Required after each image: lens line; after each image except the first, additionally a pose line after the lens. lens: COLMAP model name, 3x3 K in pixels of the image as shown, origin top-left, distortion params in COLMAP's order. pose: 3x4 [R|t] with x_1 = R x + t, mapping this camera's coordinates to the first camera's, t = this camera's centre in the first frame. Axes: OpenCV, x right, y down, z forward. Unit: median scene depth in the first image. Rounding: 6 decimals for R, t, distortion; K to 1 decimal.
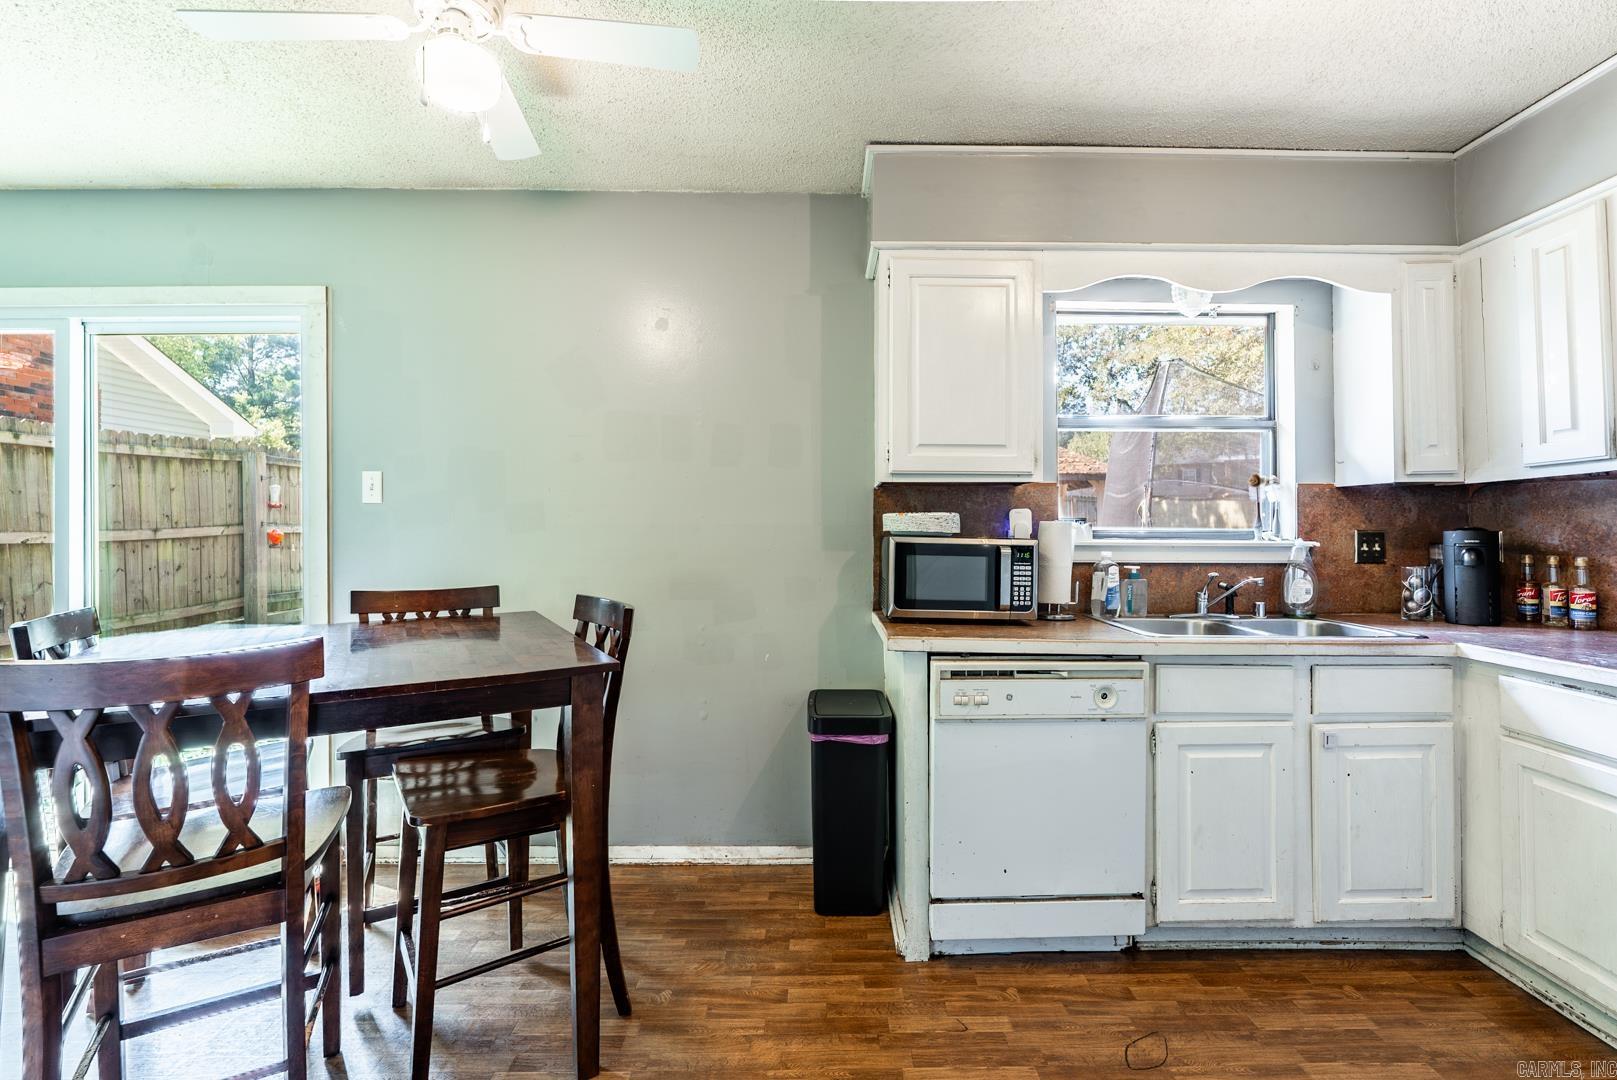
lens RADIAL K [[715.4, 0, 808.5], [0, 715.4, 535.2], [0, 0, 1]] dist [-0.008048, 0.000053]
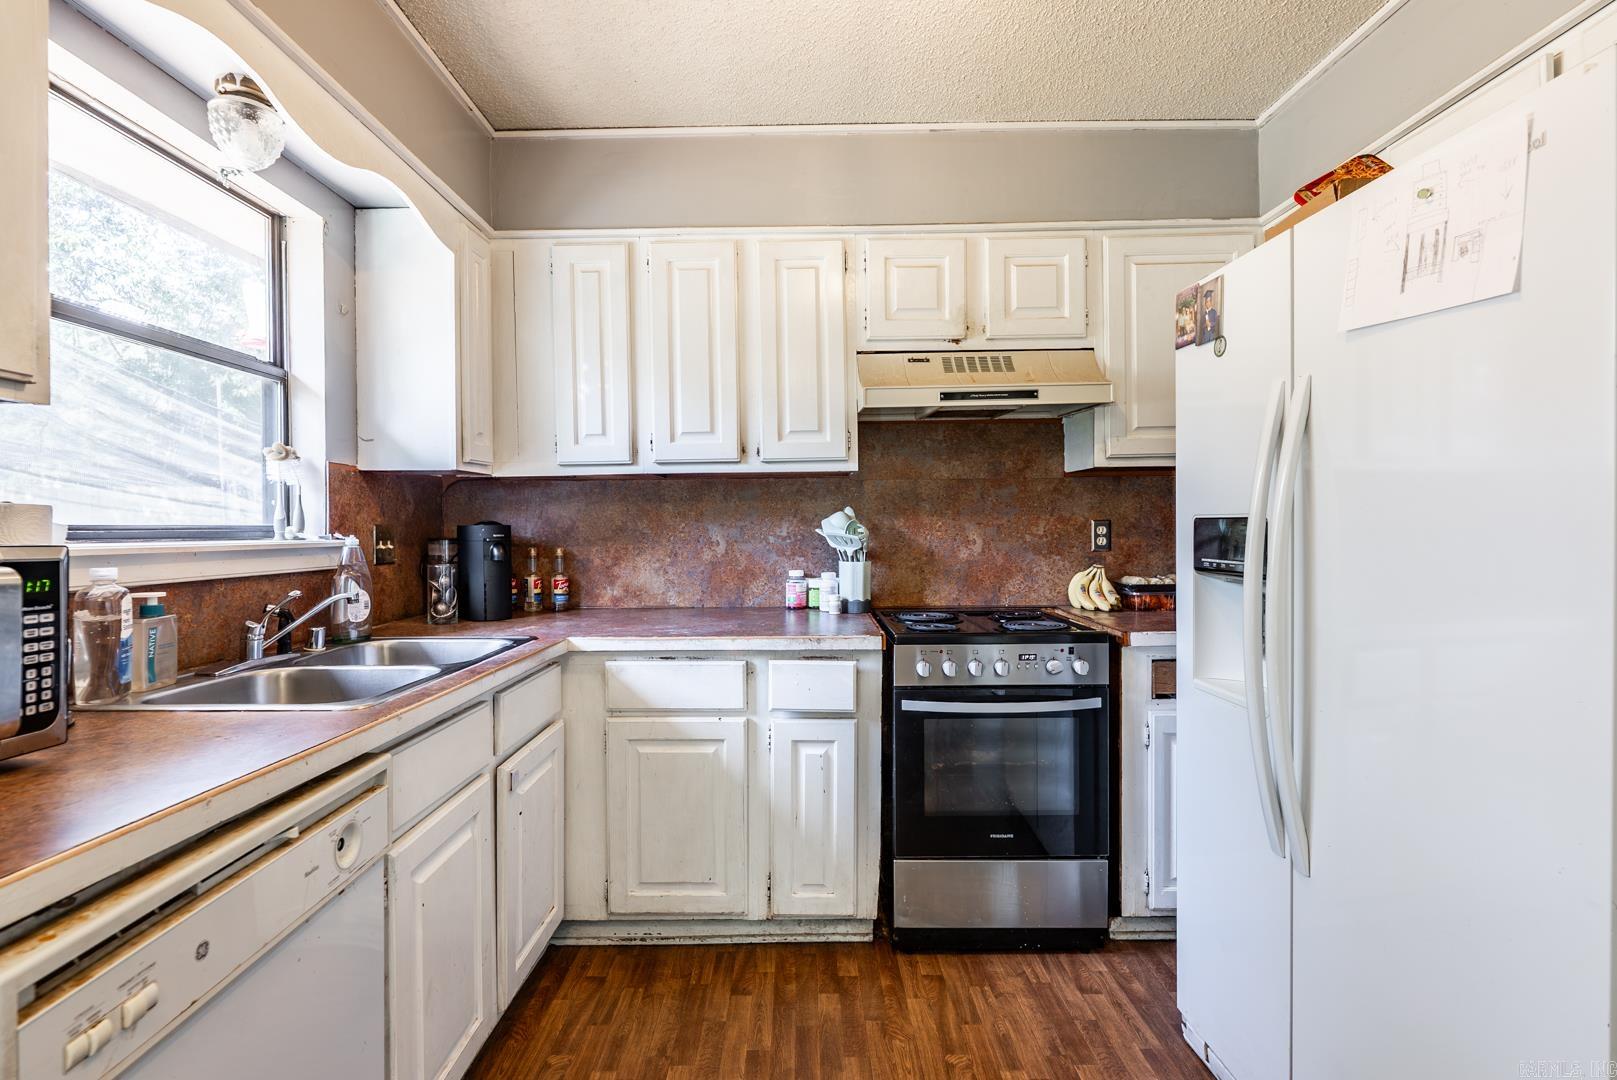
lens RADIAL K [[743.0, 0, 808.3], [0, 743.0, 537.6], [0, 0, 1]] dist [-0.001530, 0.000100]
pose [[-0.006705, -0.016065, 0.999848, -0.104655], [0.010784, 0.999812, 0.016136, -0.000673], [-0.999919, 0.010890, -0.006531, 0.580795]]
